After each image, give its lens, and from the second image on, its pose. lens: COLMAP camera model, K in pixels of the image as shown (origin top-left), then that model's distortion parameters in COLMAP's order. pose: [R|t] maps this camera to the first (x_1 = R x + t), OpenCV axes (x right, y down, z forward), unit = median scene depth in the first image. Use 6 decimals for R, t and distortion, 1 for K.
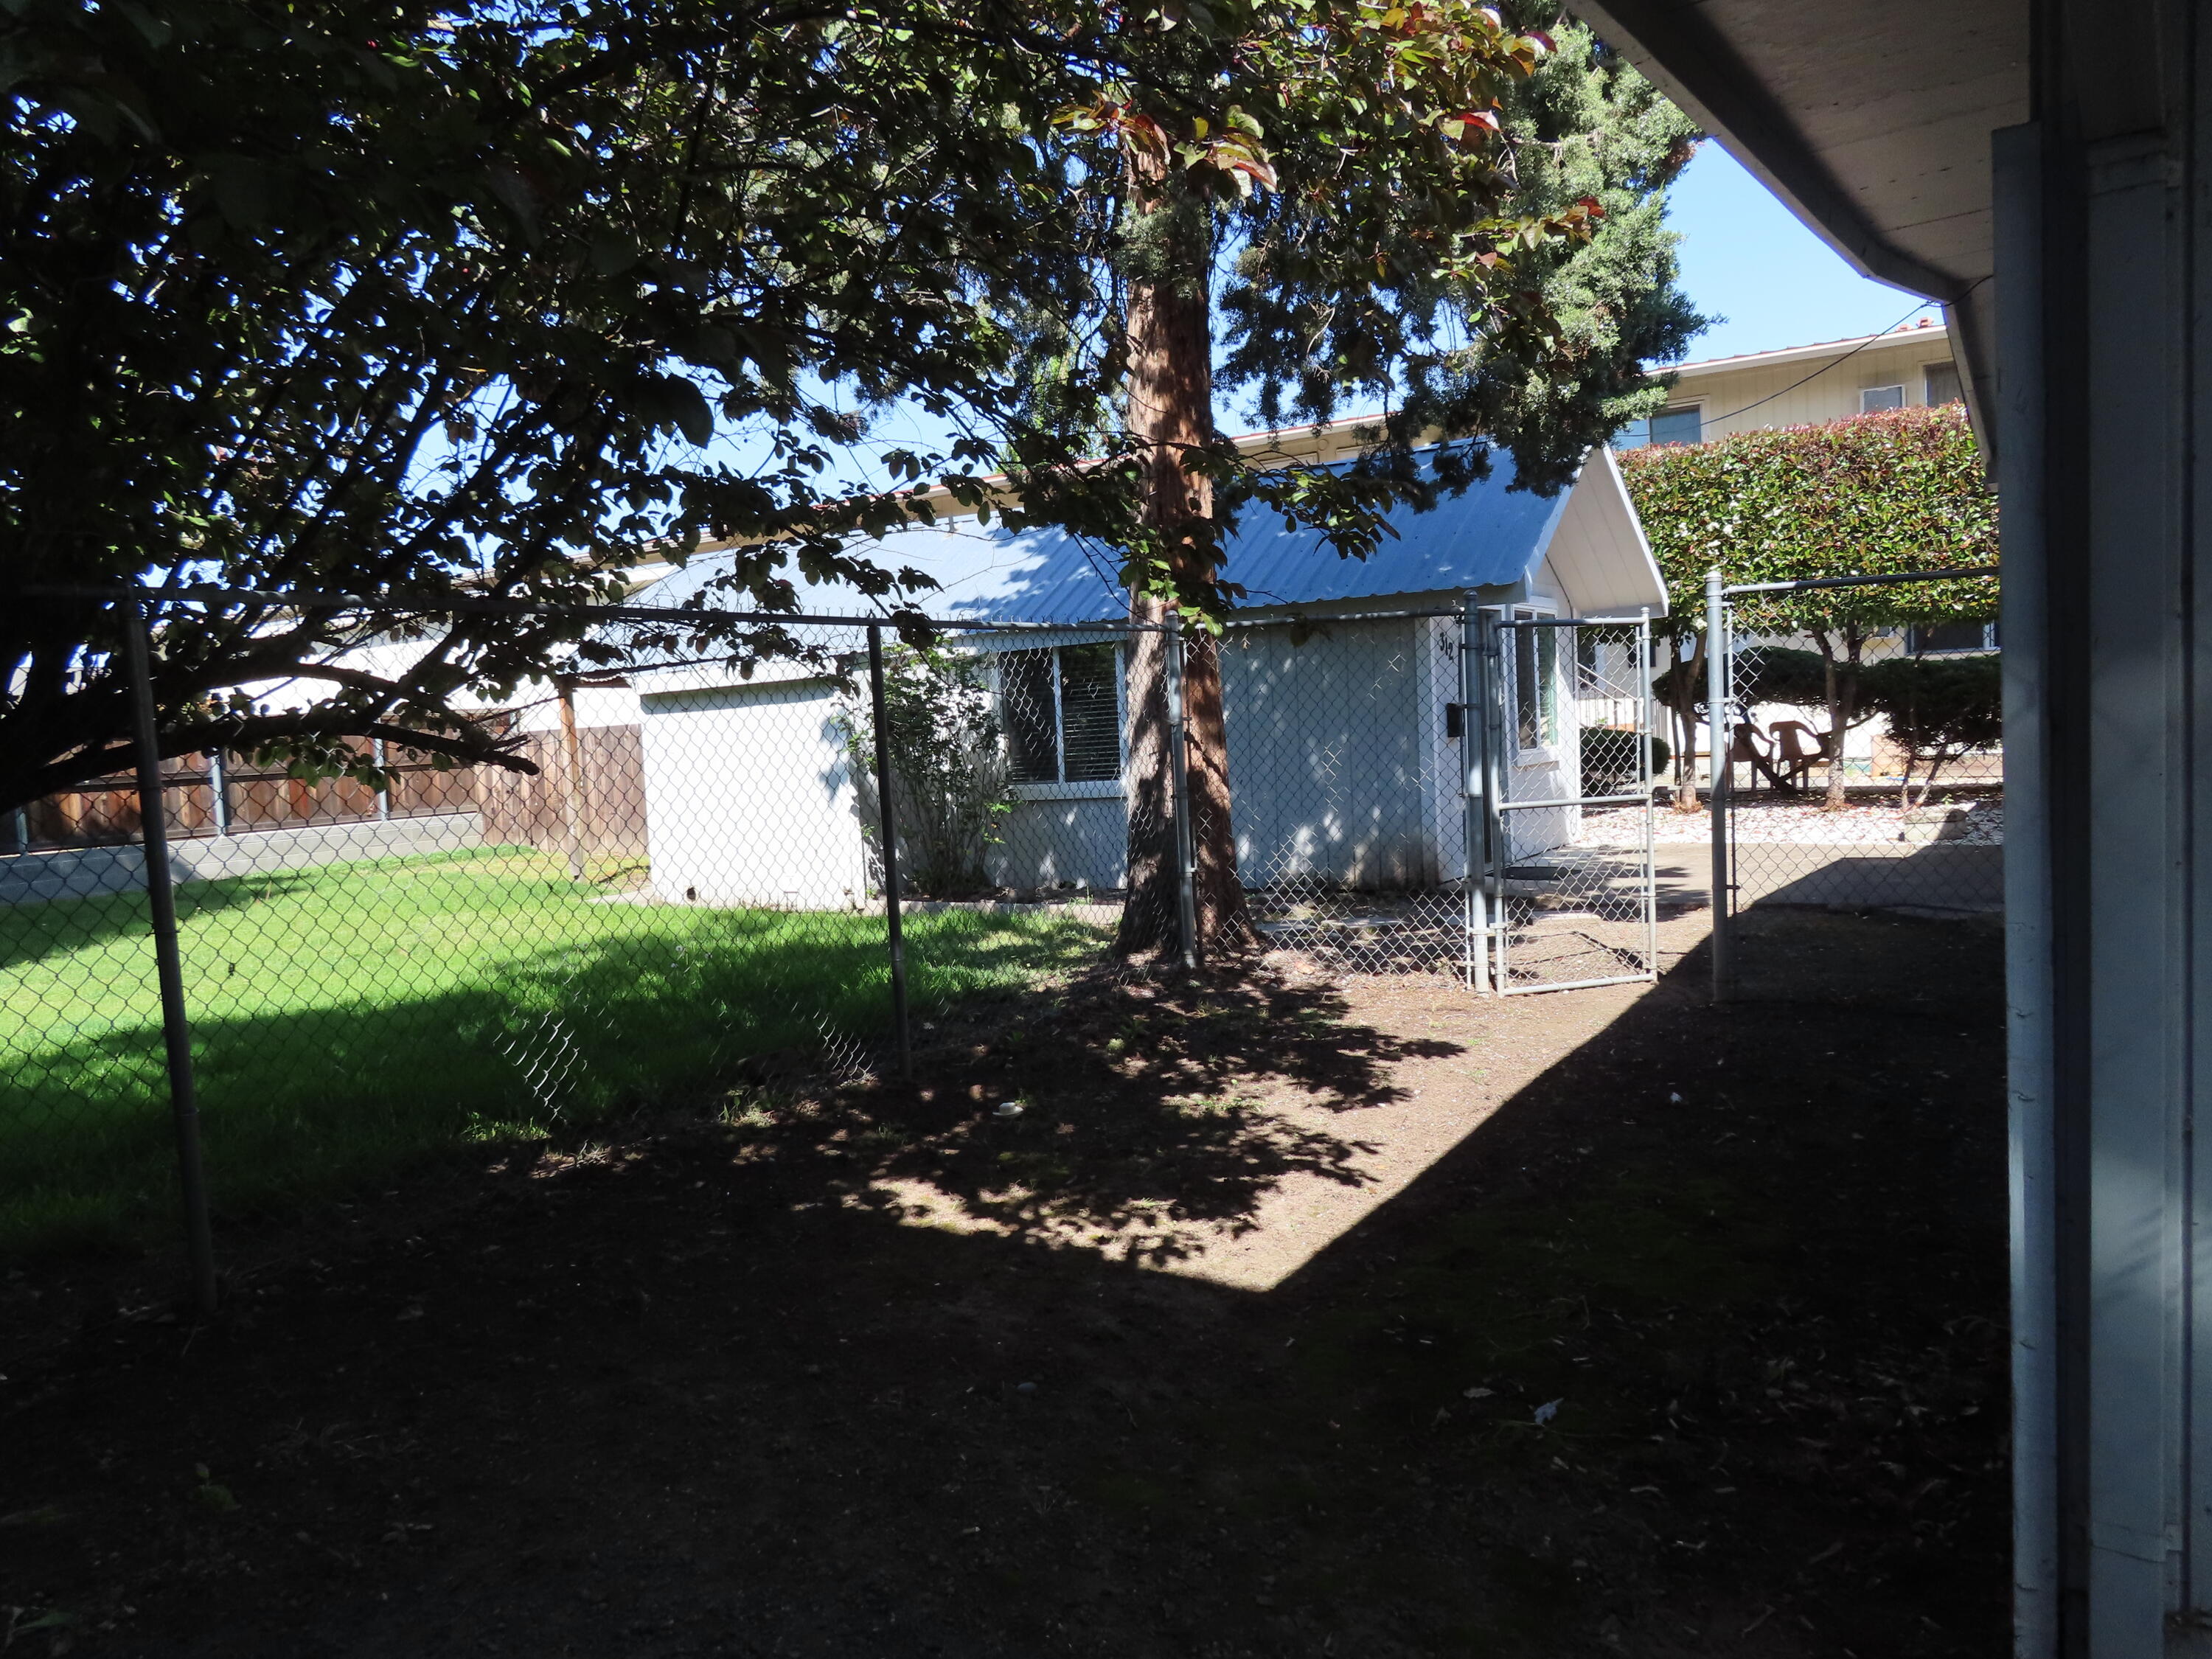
lens RADIAL K [[1630.5, 0, 1094.7], [0, 1630.5, 824.3], [0, 0, 1]] dist [0.003490, 0.009076]
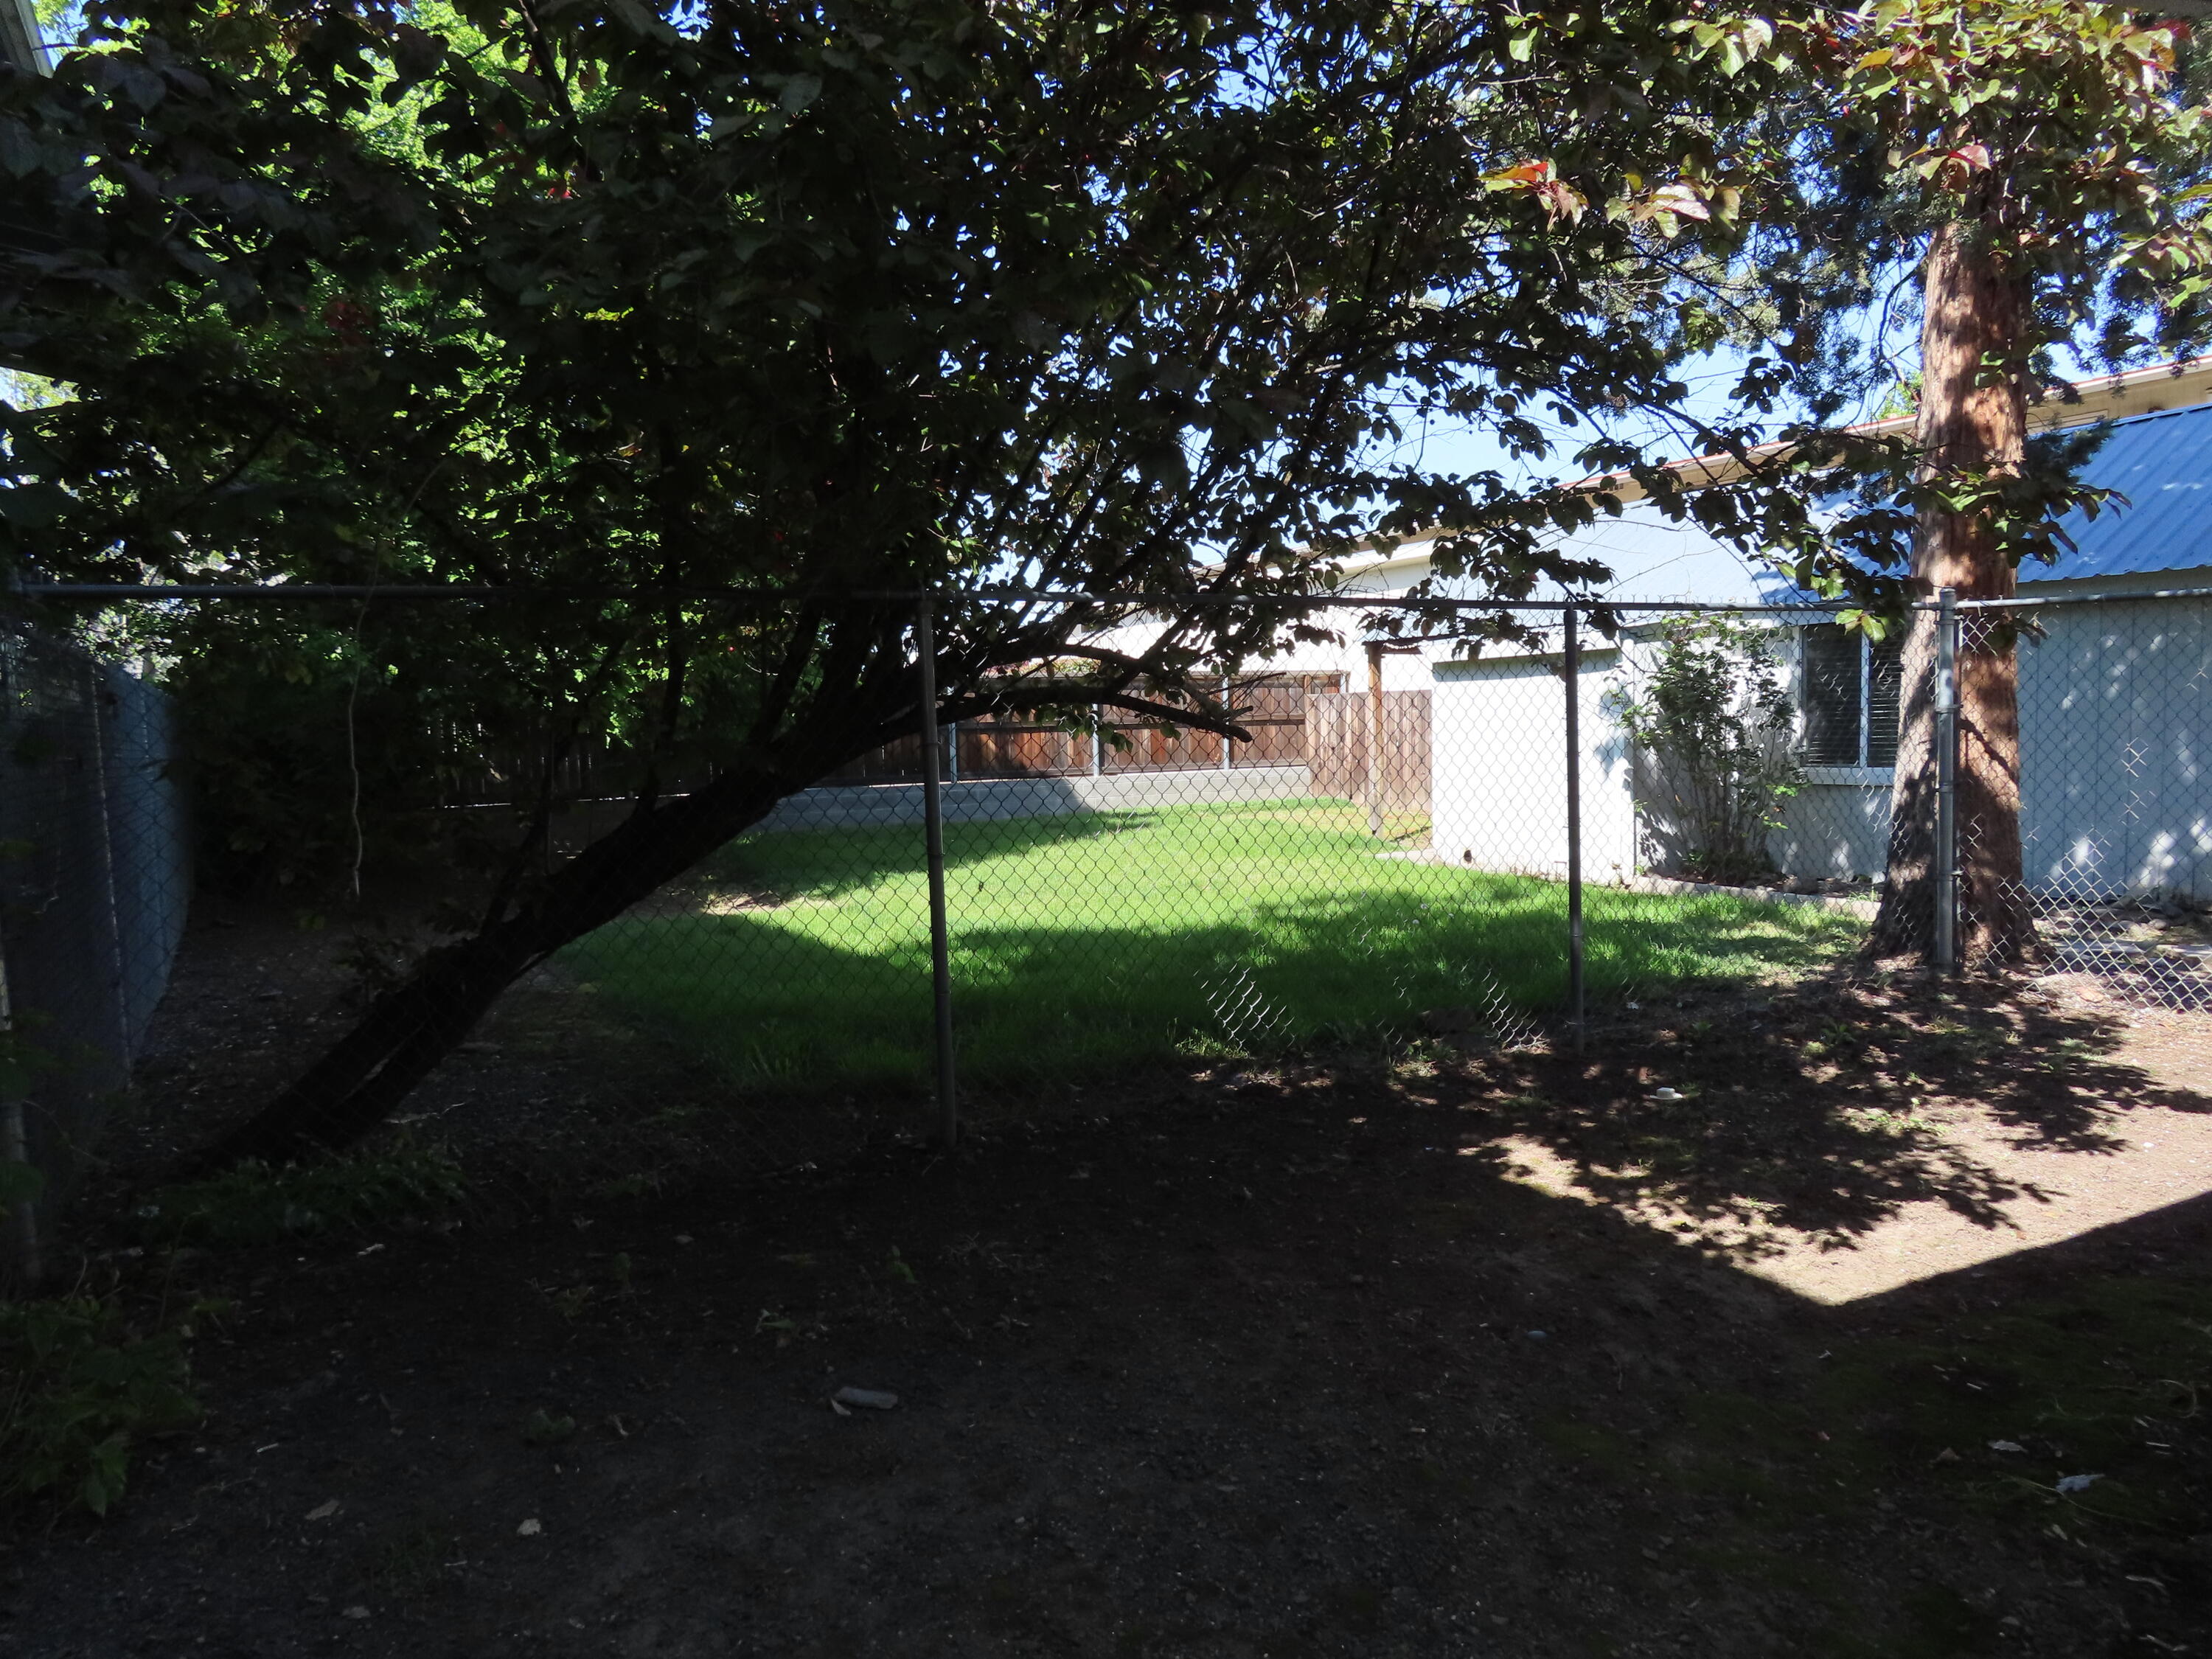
lens RADIAL K [[1649.4, 0, 1106.0], [0, 1649.4, 829.5], [0, 0, 1]] dist [0.079084, -0.059529]
pose [[0.869064, 0.068946, -0.489872, 0.140891], [-0.055437, 0.997576, 0.042053, -0.012400], [0.491584, -0.009390, 0.870779, -0.062096]]
